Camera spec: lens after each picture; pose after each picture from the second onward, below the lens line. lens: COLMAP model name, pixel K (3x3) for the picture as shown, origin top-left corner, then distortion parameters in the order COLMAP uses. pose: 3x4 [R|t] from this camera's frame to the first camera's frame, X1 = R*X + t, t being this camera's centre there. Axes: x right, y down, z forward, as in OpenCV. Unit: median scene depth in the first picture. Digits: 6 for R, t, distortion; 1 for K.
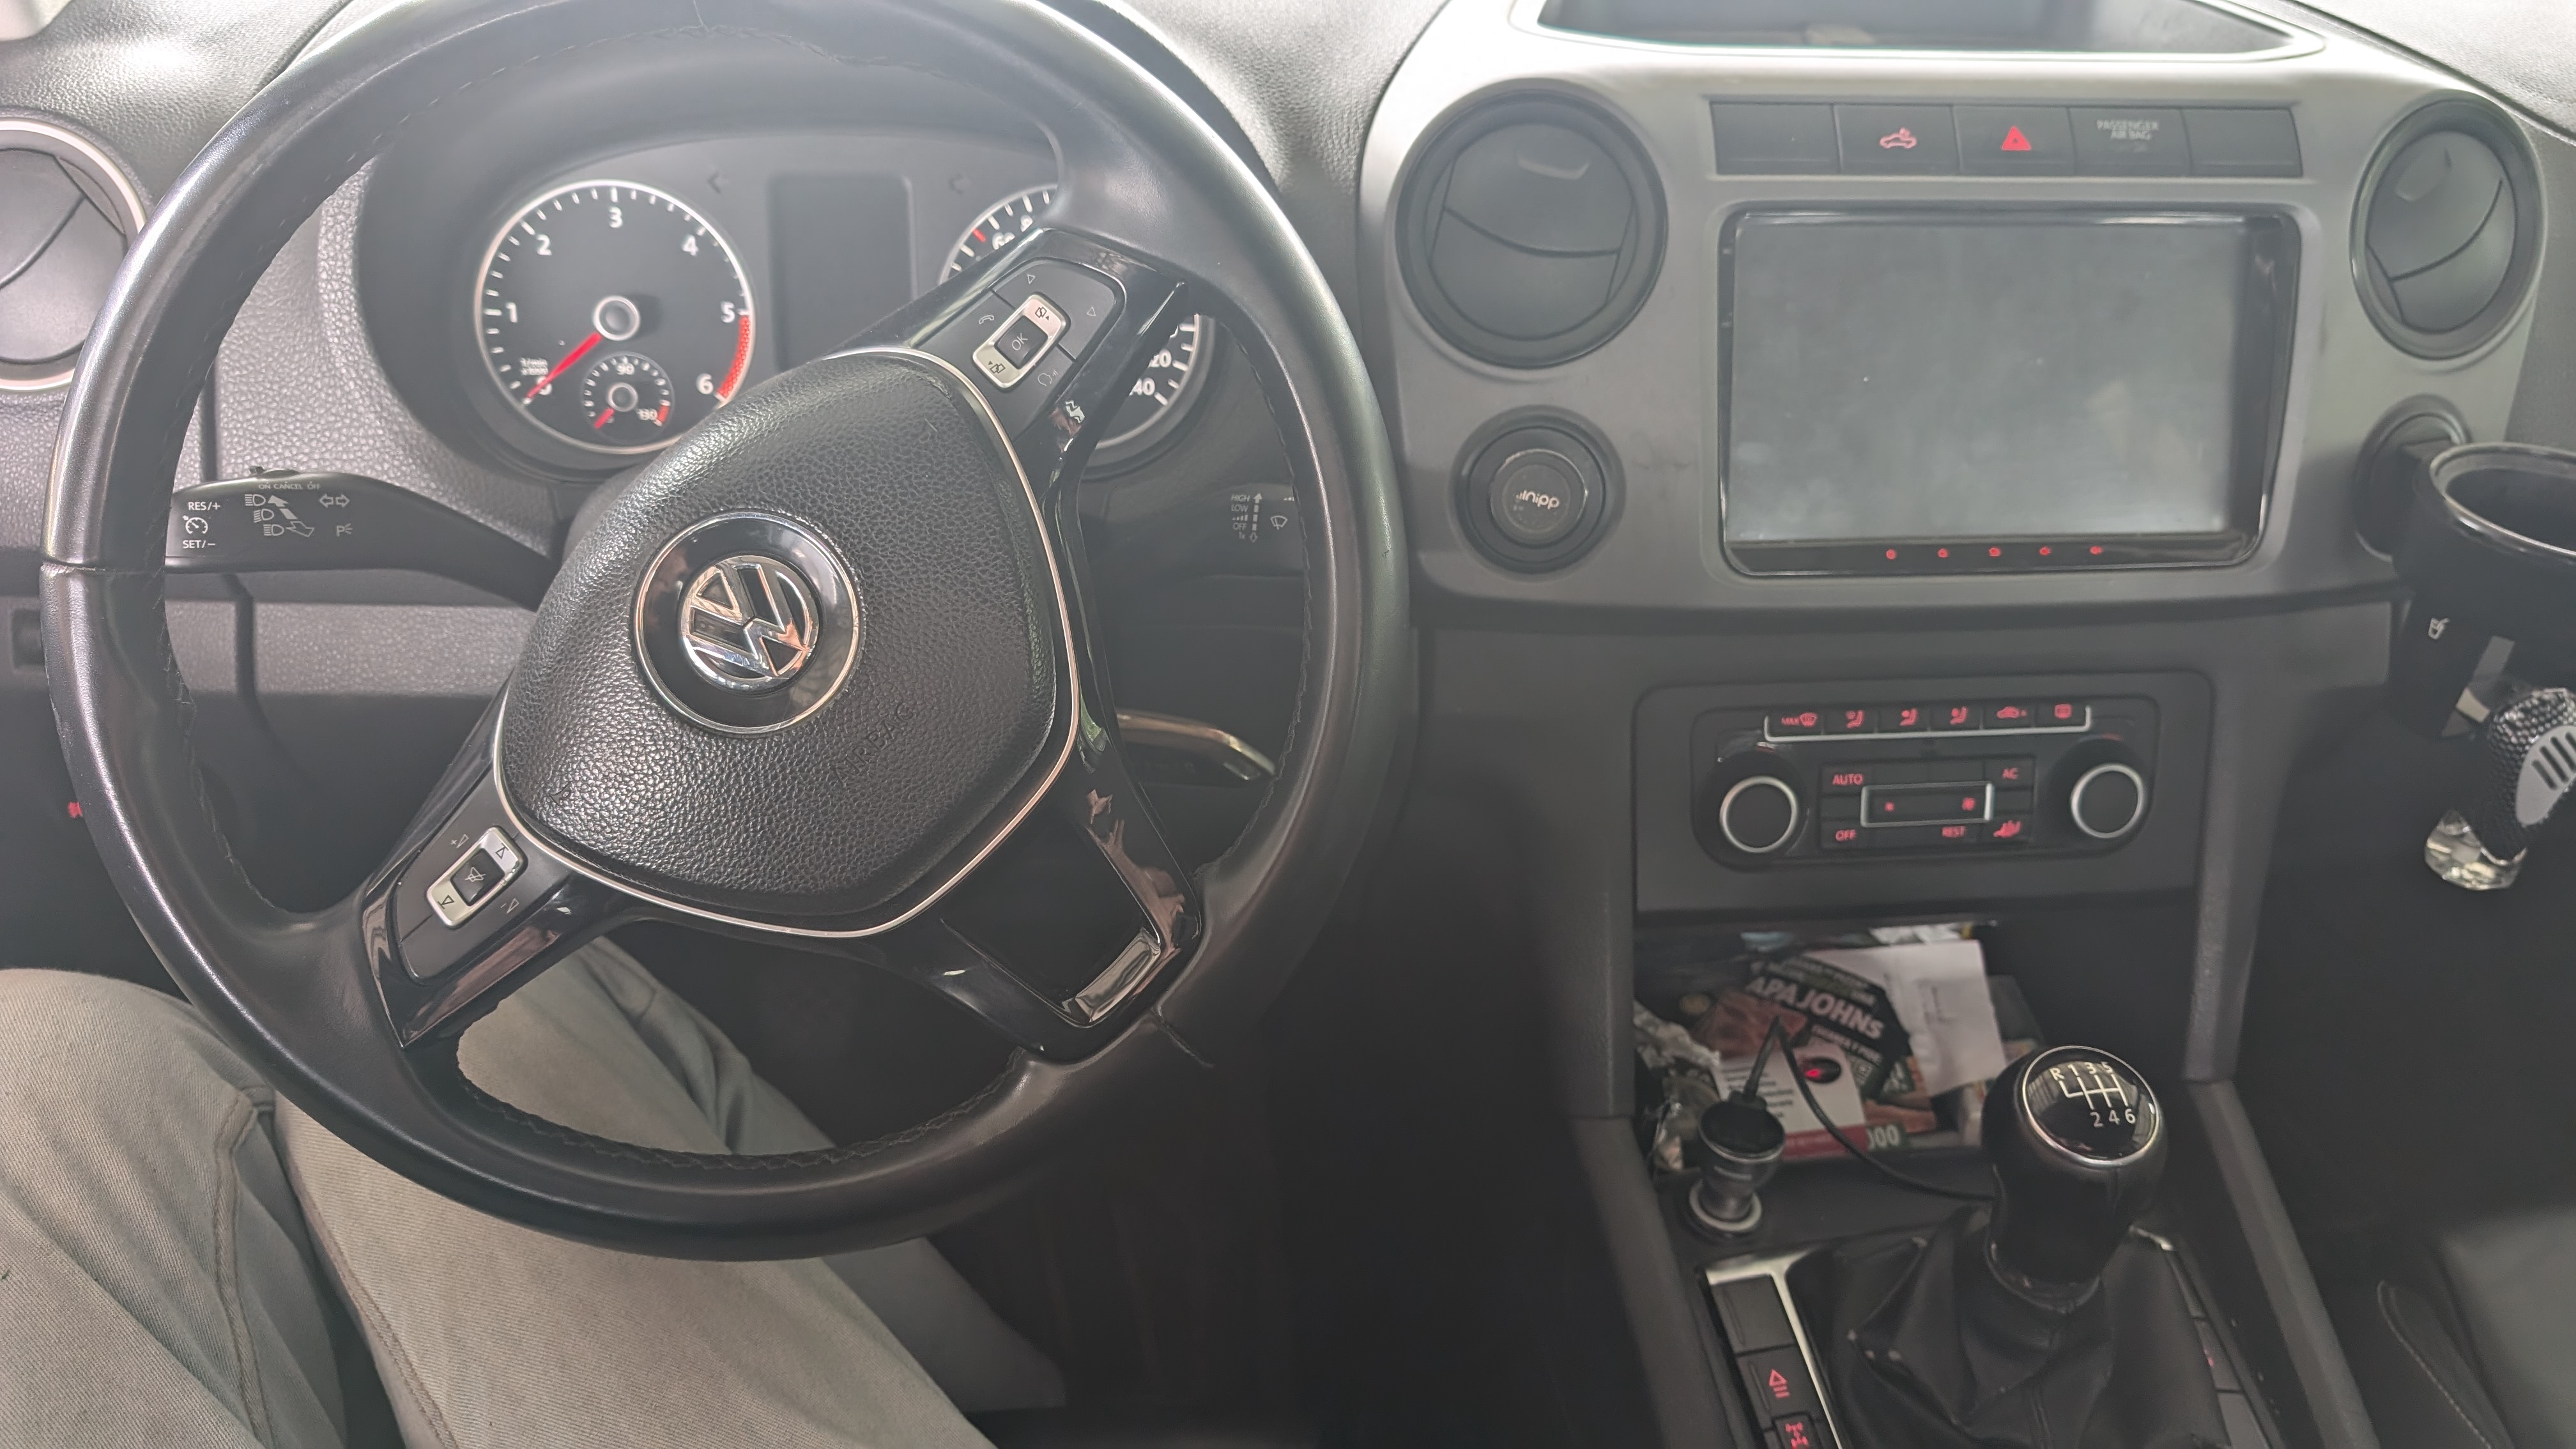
lens RADIAL K [[2042.8, 0, 1300.0], [0, 2042.8, 765.4], [0, 0, 1]] dist [-0.008969, 0.010038]
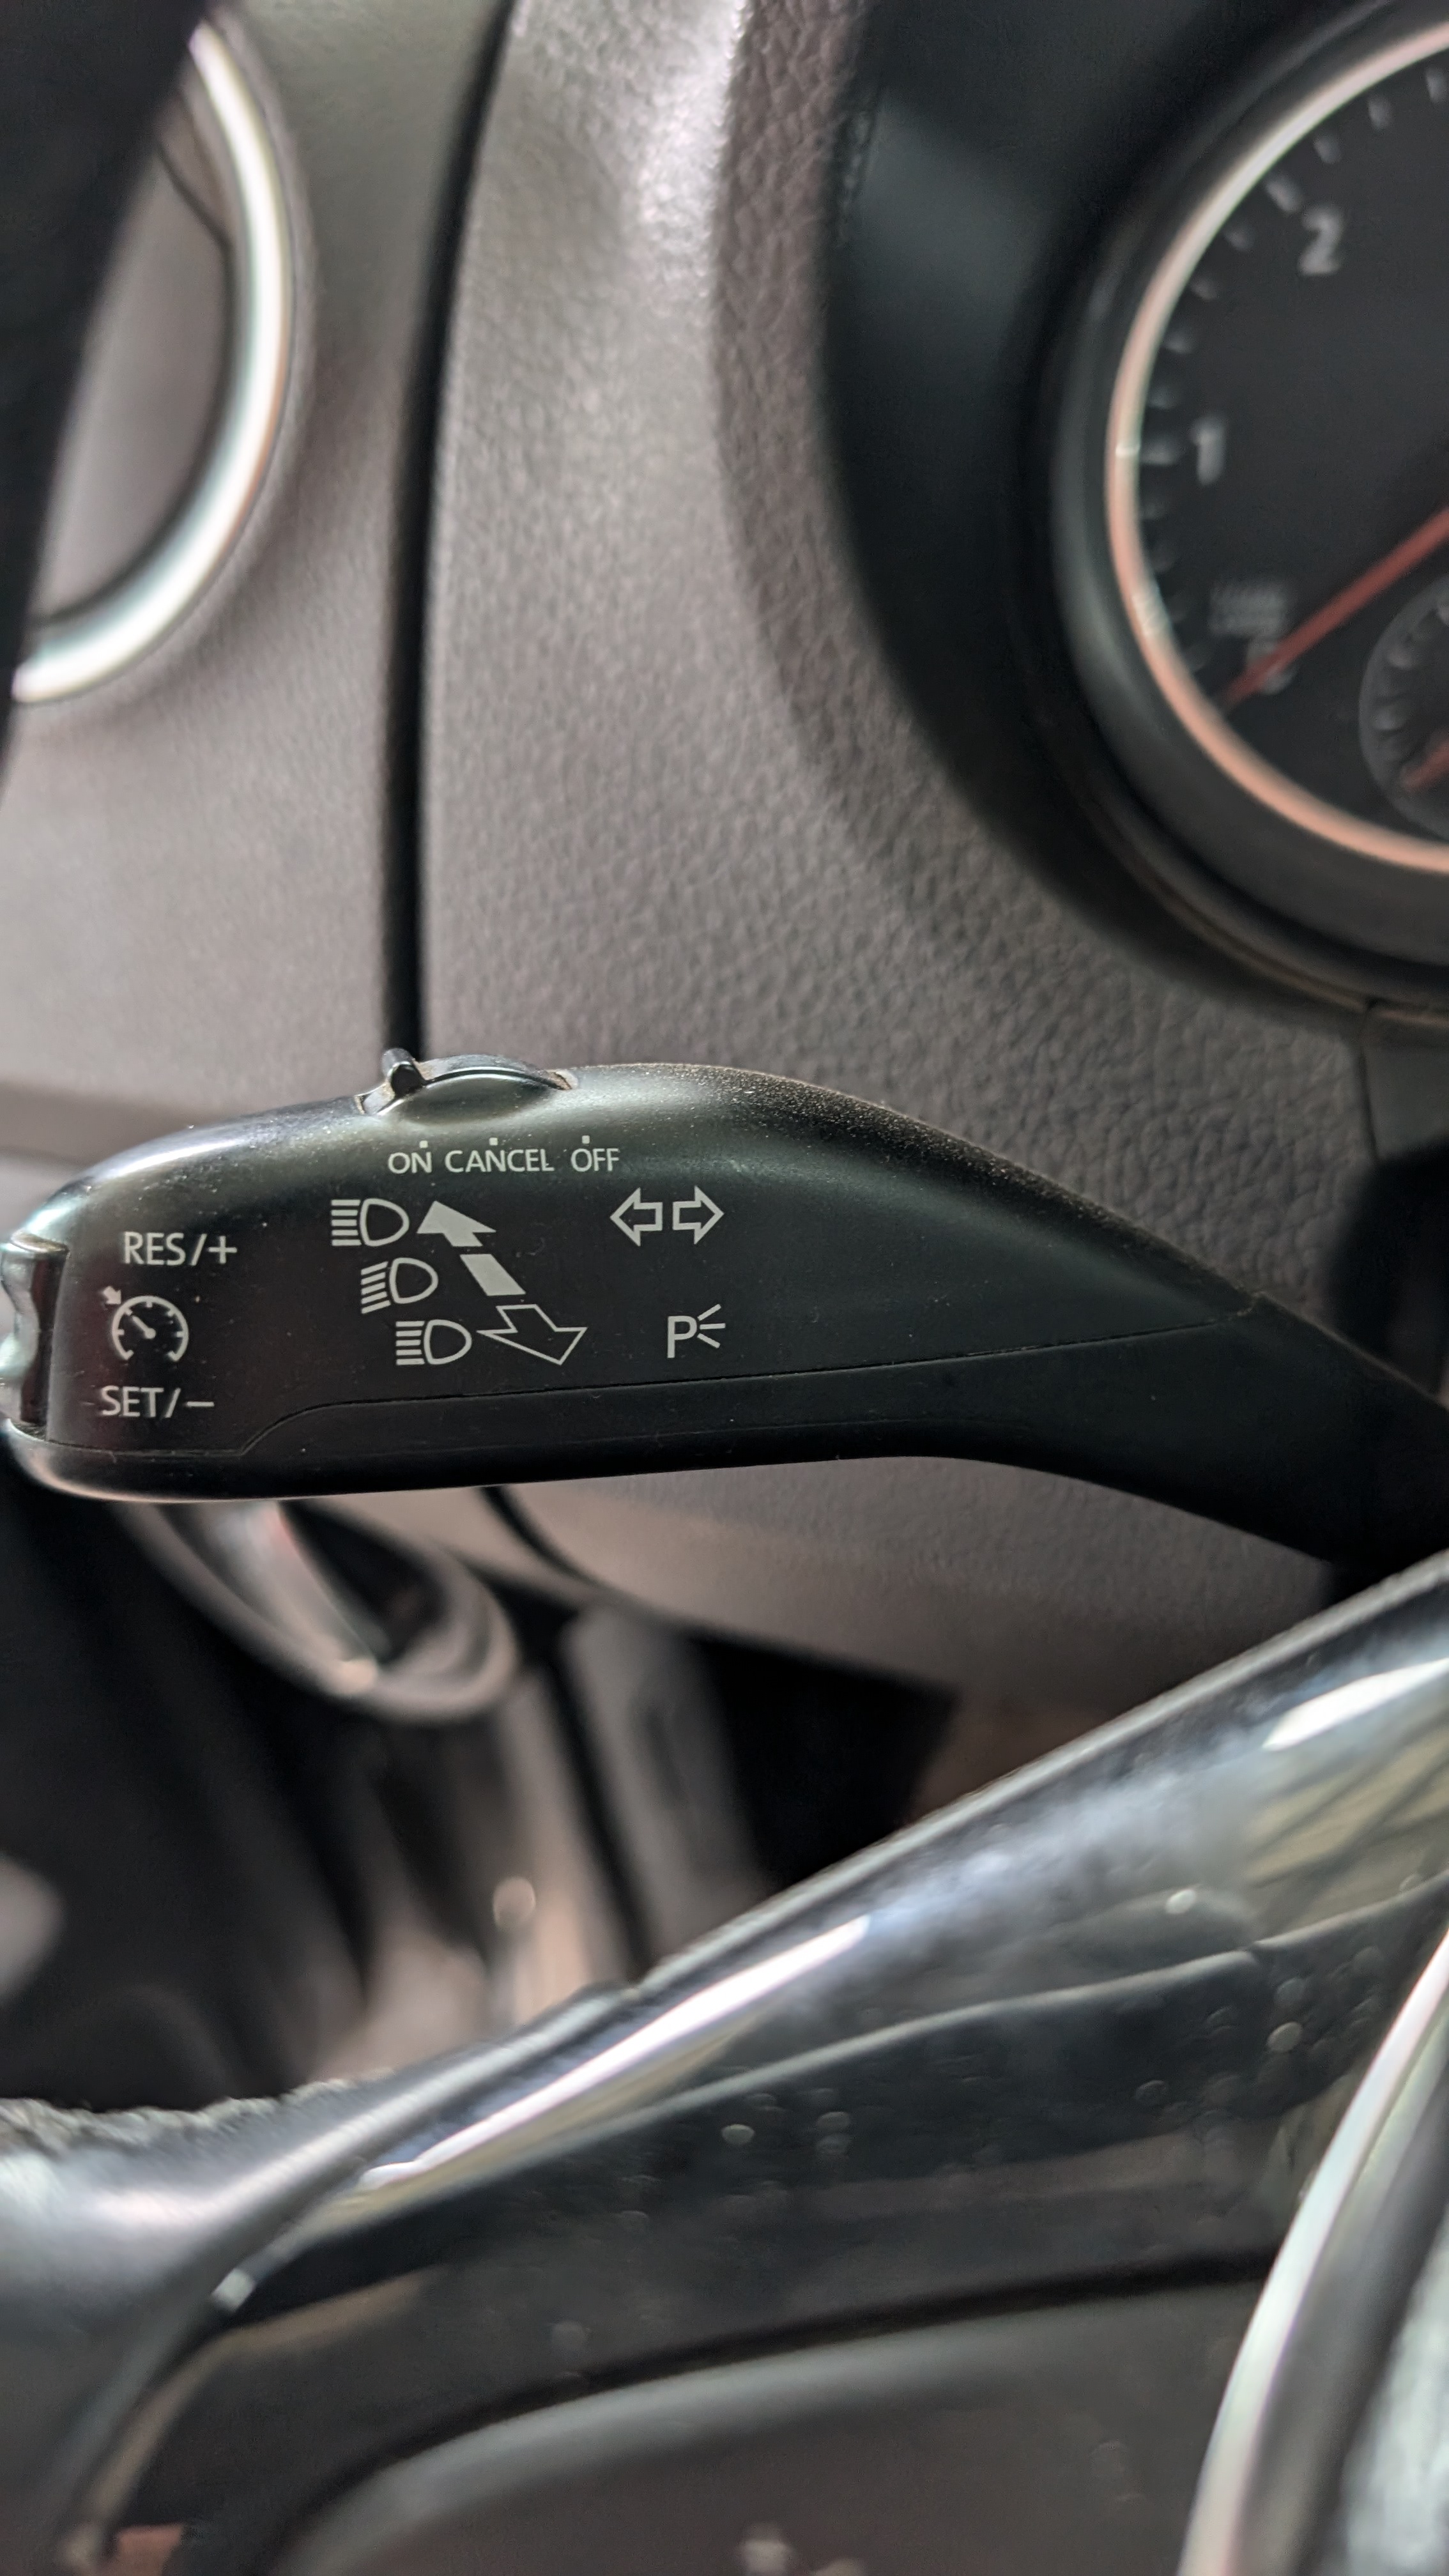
lens RADIAL K [[2042.8, 0, 736.4], [0, 2042.8, 1264.3], [0, 0, 1]] dist [-0.008969, 0.010038]
pose [[0.898023, 0.119731, -0.423342, -0.295857], [-0.065203, 0.987850, 0.141074, -0.129433], [0.435089, -0.099085, 0.894919, 0.640643]]
